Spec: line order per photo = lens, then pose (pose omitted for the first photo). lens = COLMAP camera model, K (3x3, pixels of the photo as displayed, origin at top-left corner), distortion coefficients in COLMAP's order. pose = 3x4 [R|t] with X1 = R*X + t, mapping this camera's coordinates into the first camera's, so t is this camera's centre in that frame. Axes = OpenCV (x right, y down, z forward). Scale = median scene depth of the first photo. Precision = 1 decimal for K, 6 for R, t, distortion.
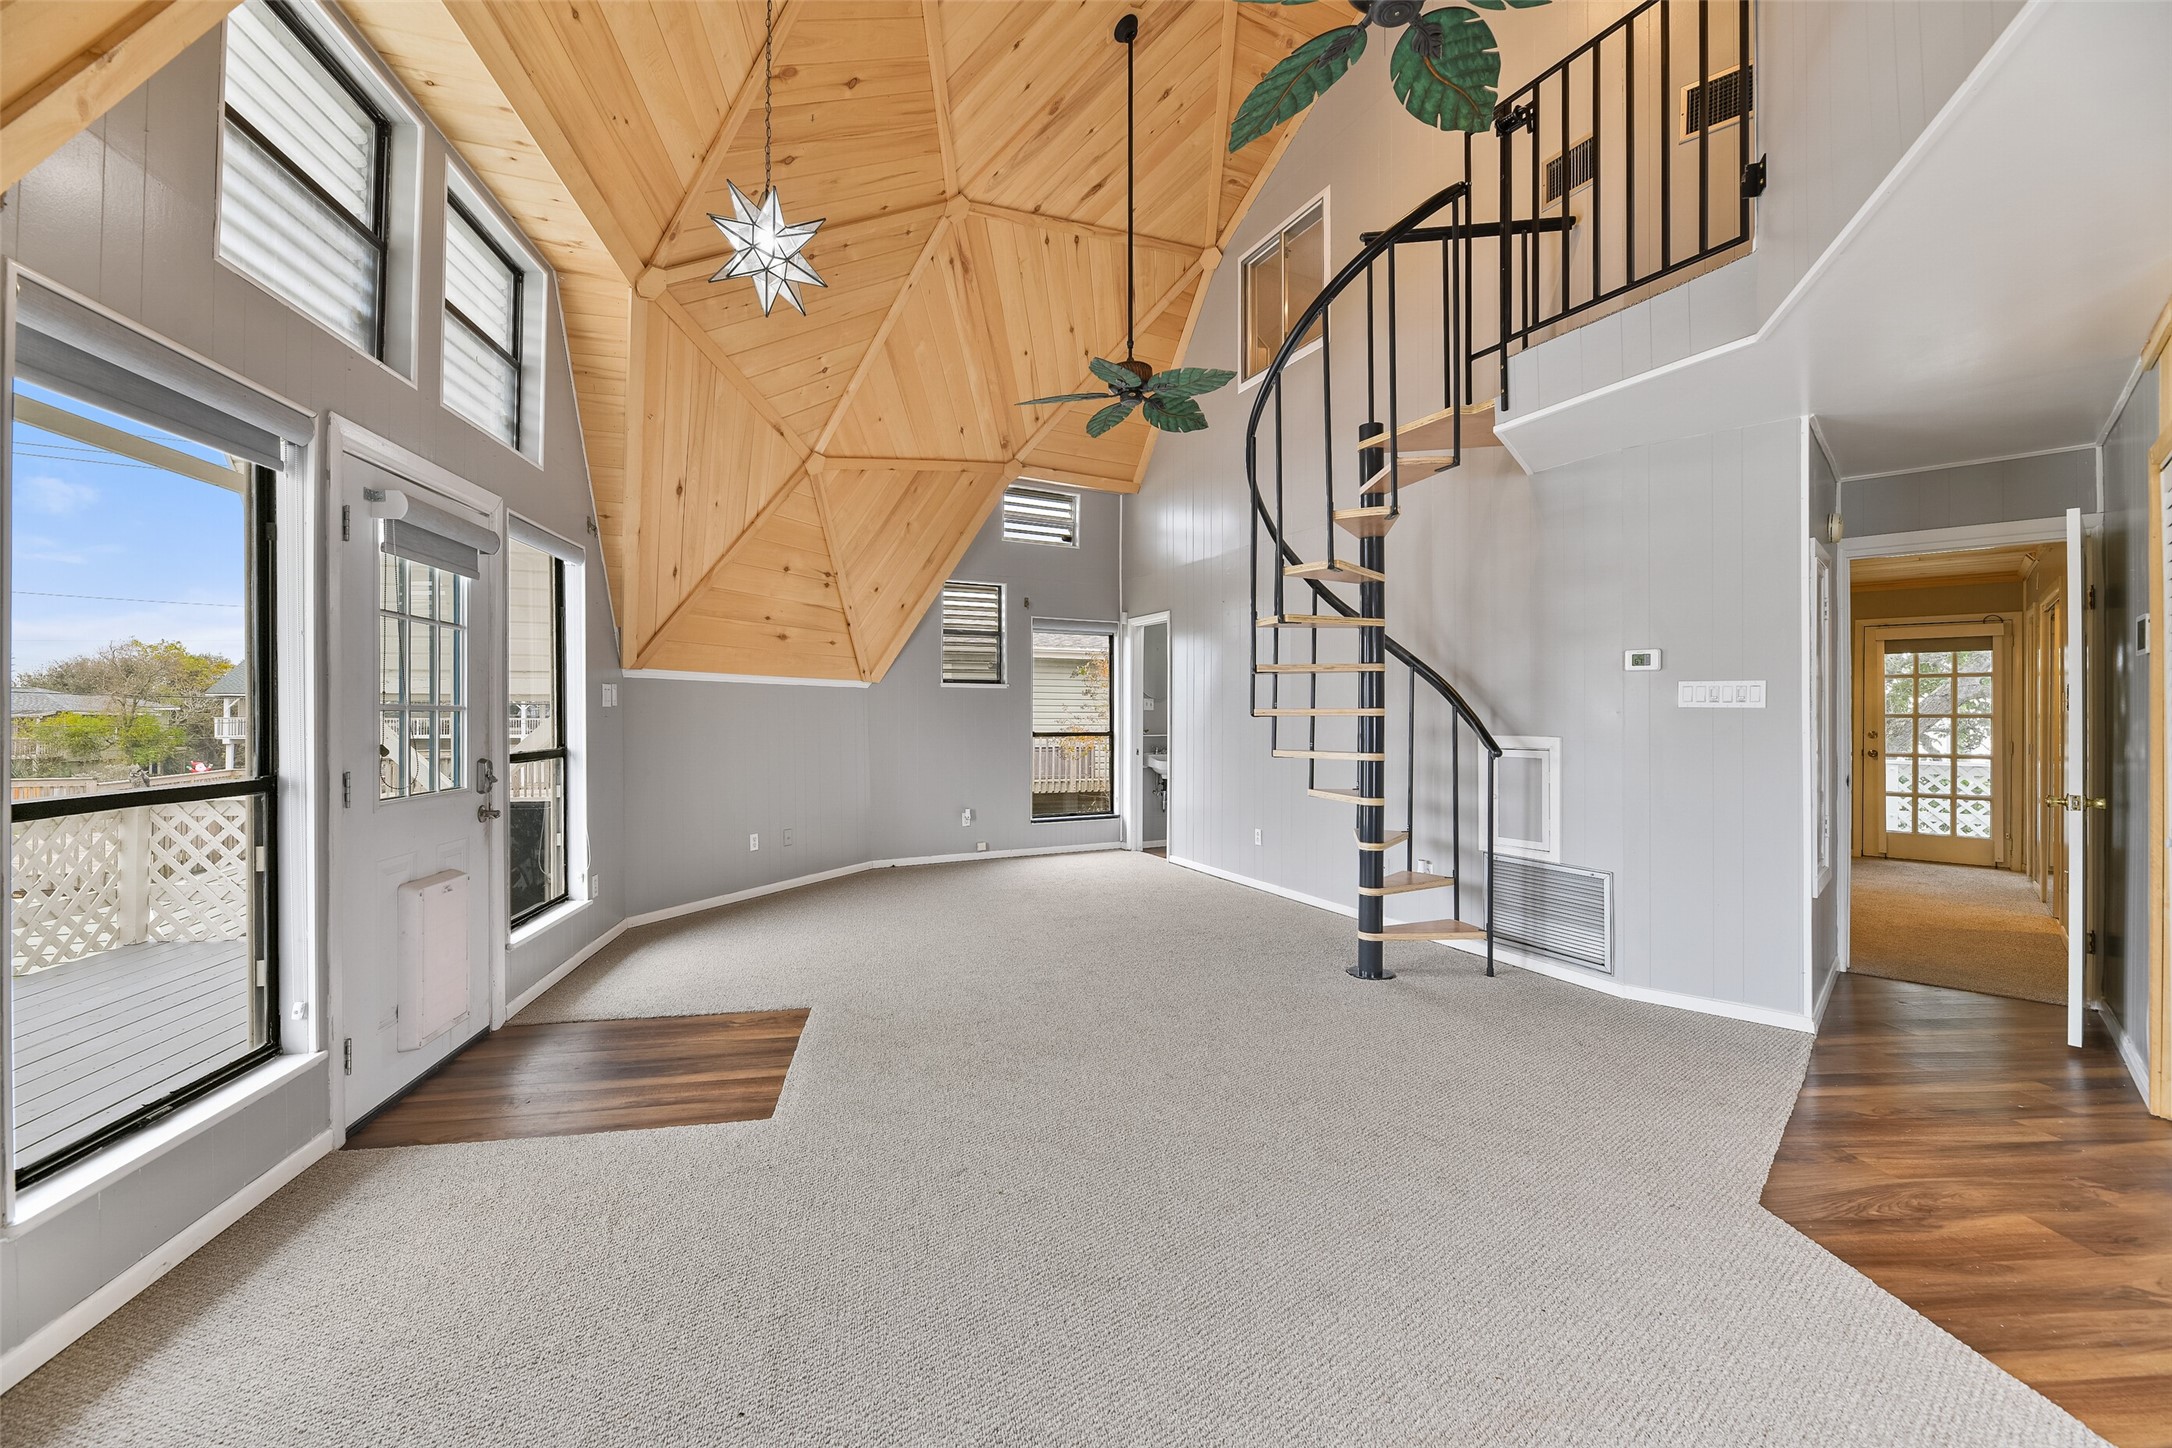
lens RADIAL K [[883.2, 0, 1087.7], [0, 883.2, 714.3], [0, 0, 1]] dist [-0.002259, -0.002491]
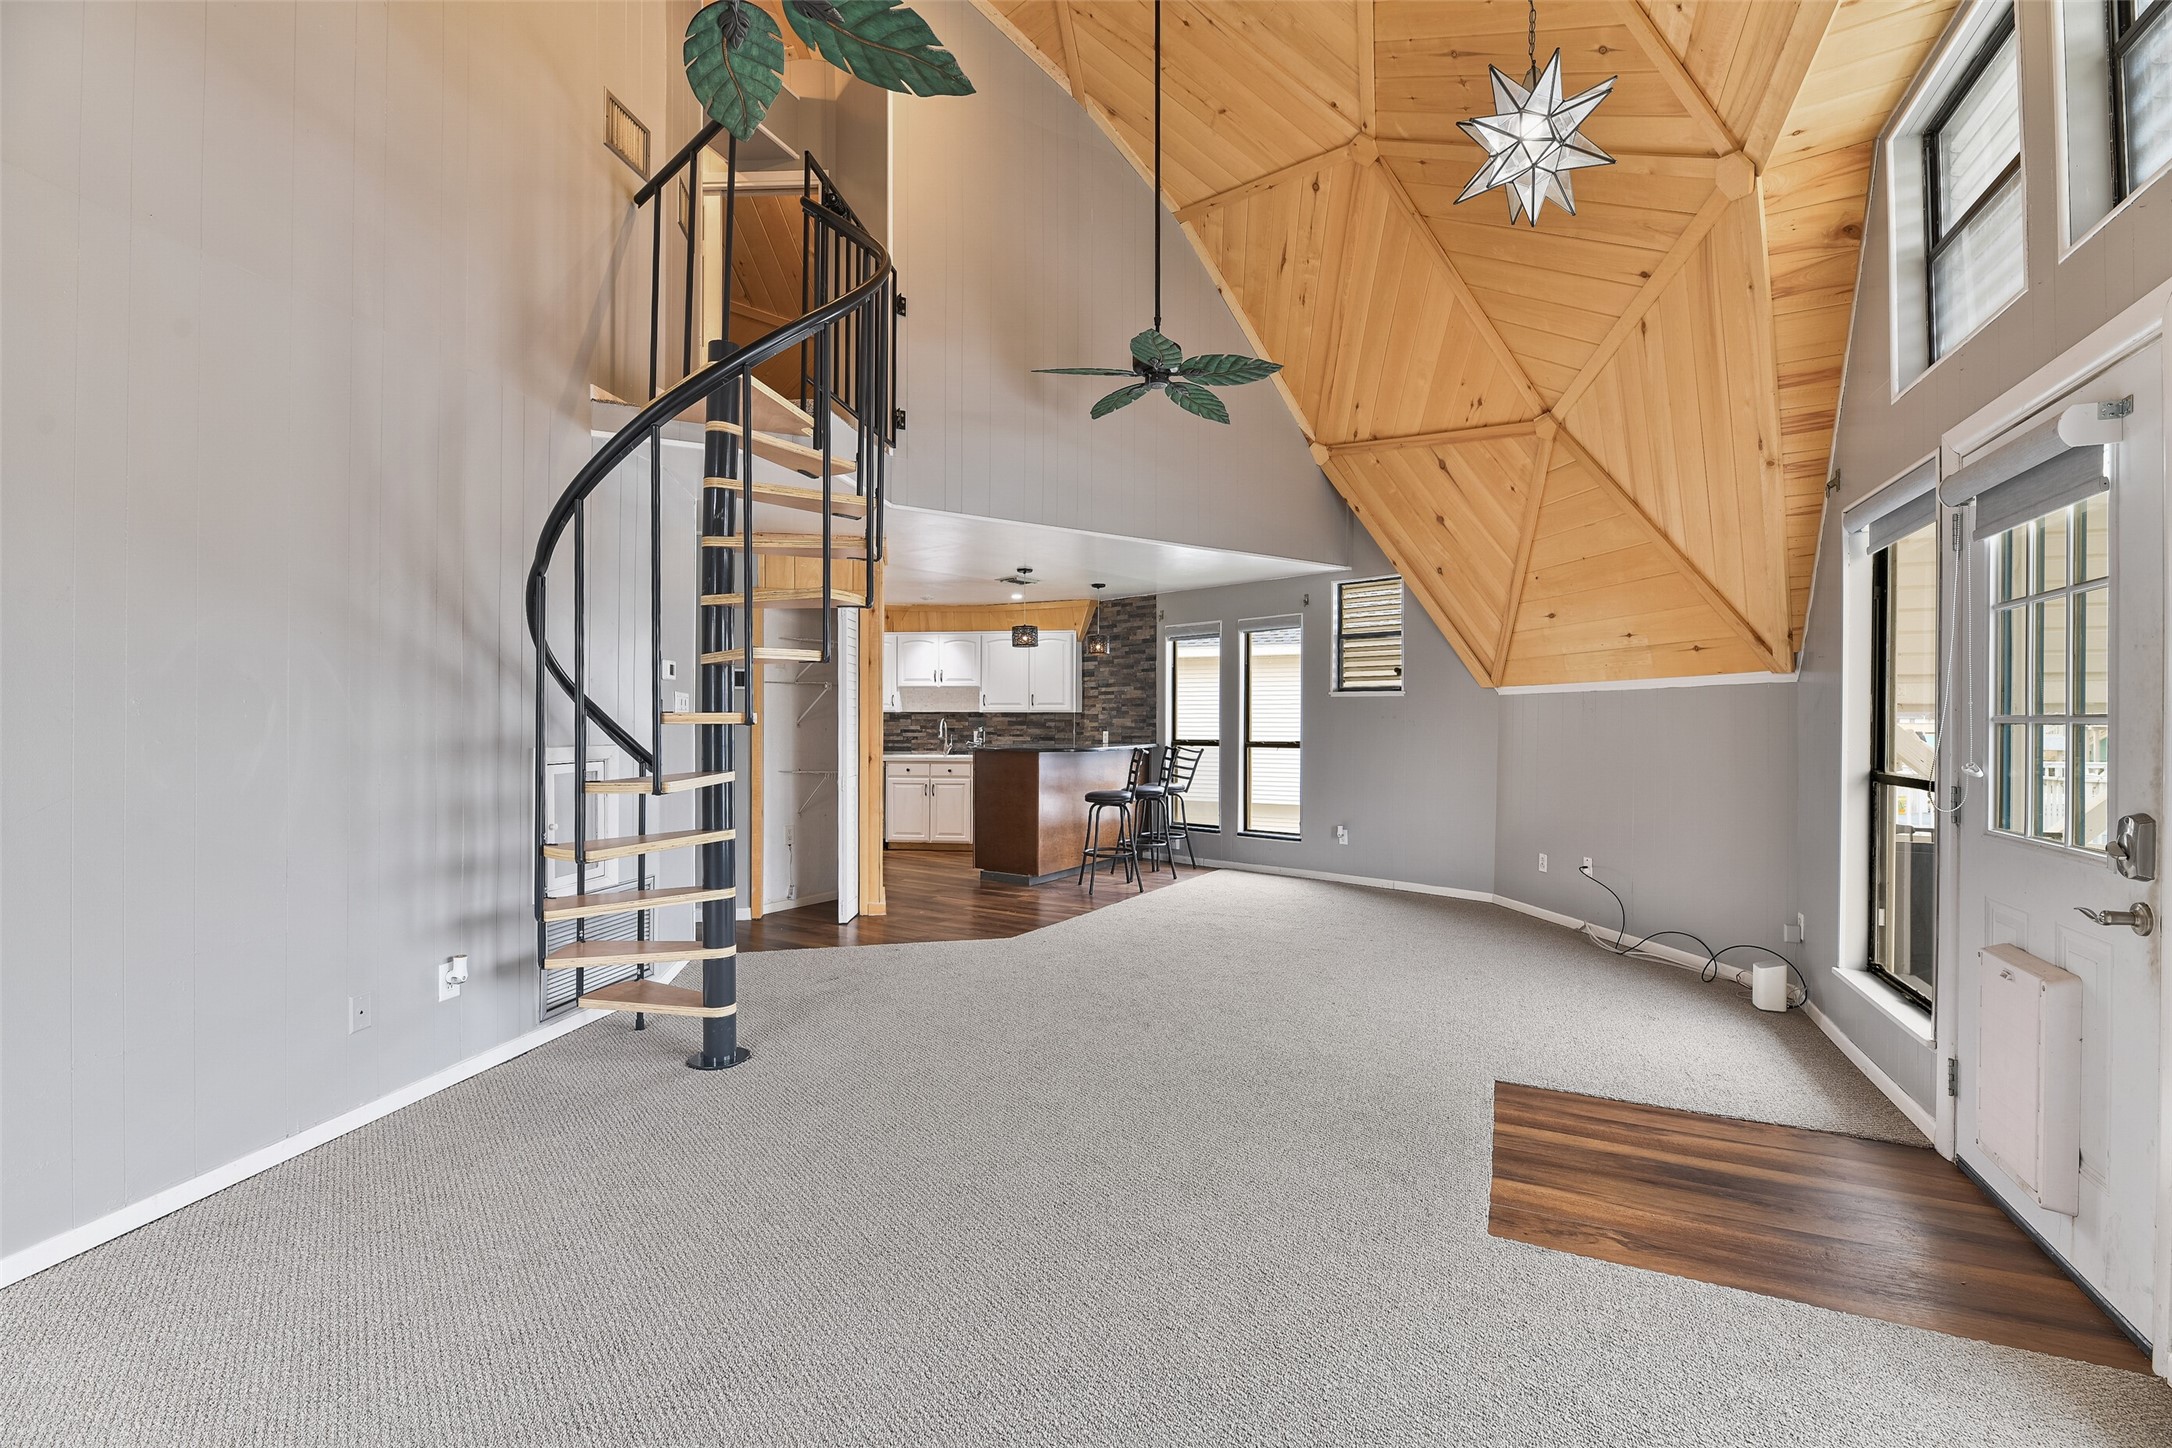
lens RADIAL K [[883.2, 0, 1120.7], [0, 883.2, 716.8], [0, 0, 1]] dist [-0.002259, -0.002491]
pose [[-0.827919, 0.000515, 0.560847, -0.381628], [-0.003359, 0.999977, -0.005876, 0.001110], [-0.560837, -0.006748, -0.827898, 1.410610]]
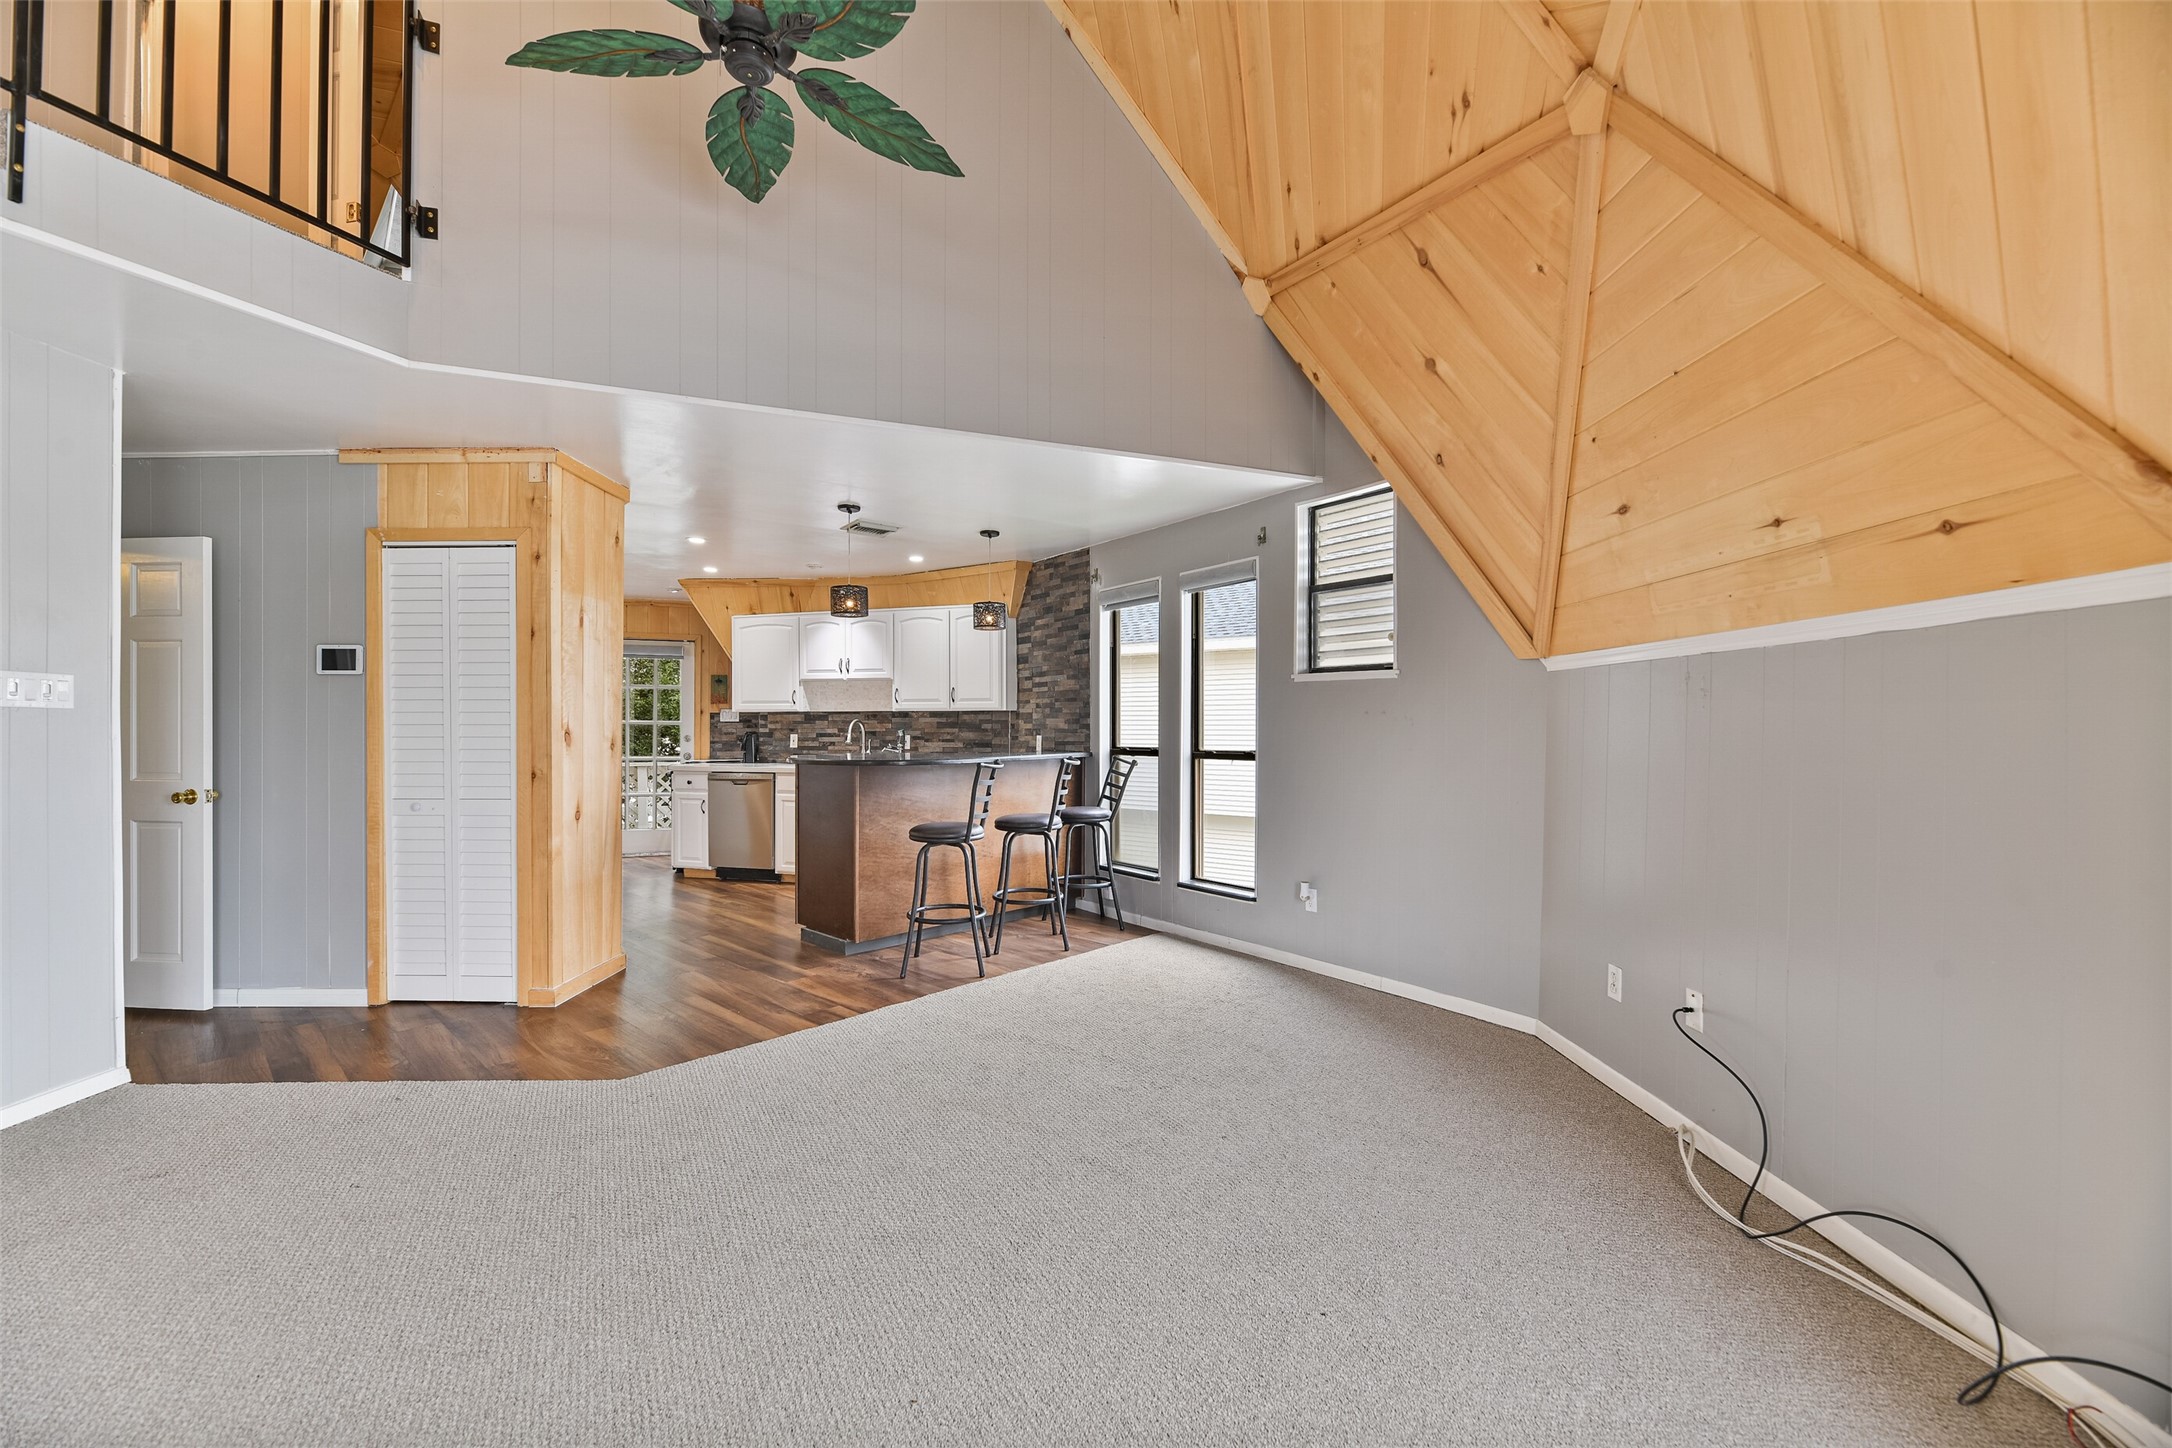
lens RADIAL K [[883.2, 0, 1095.9], [0, 883.2, 727.1], [0, 0, 1]] dist [-0.002259, -0.002491]
pose [[-0.694404, -0.002748, 0.719580, -0.380183], [-0.001906, 0.999996, 0.001979, 0.004917], [-0.719583, 0.000002, -0.694407, 0.746367]]
